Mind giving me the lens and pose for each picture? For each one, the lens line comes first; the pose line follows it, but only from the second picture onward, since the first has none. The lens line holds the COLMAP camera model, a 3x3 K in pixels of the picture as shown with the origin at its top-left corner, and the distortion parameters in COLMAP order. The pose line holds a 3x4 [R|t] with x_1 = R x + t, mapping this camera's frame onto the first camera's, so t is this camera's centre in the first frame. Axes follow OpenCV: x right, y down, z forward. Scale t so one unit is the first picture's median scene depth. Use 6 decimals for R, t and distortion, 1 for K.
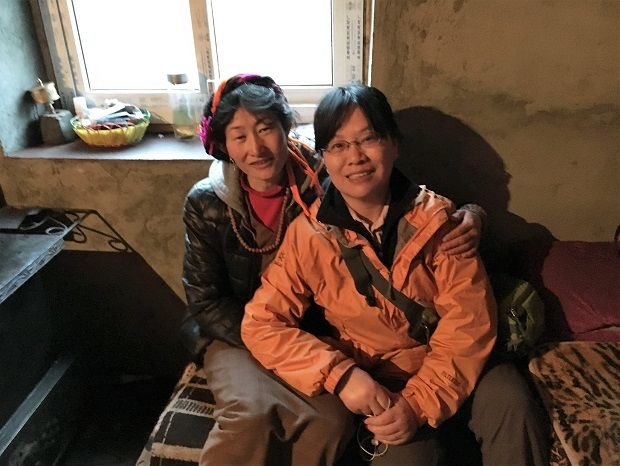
lens RADIAL K [[533.8, 0, 303.3], [0, 533.8, 232.1], [0, 0, 1]] dist [0.070378, -0.096307]
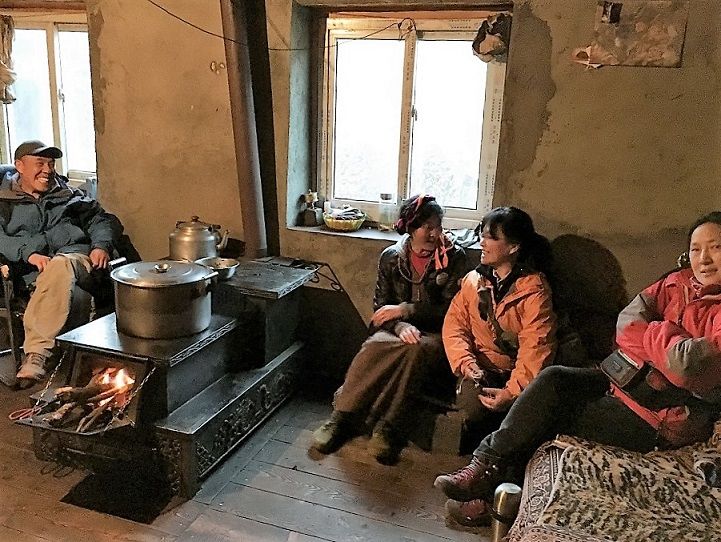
lens RADIAL K [[620.8, 0, 363.8], [0, 620.8, 267.6], [0, 0, 1]] dist [0.070378, -0.096307]
pose [[0.970638, 0.123108, -0.206655, 0.139885], [-0.158861, 0.973174, -0.166417, 0.281314], [0.180624, 0.194360, 0.964157, -0.896473]]
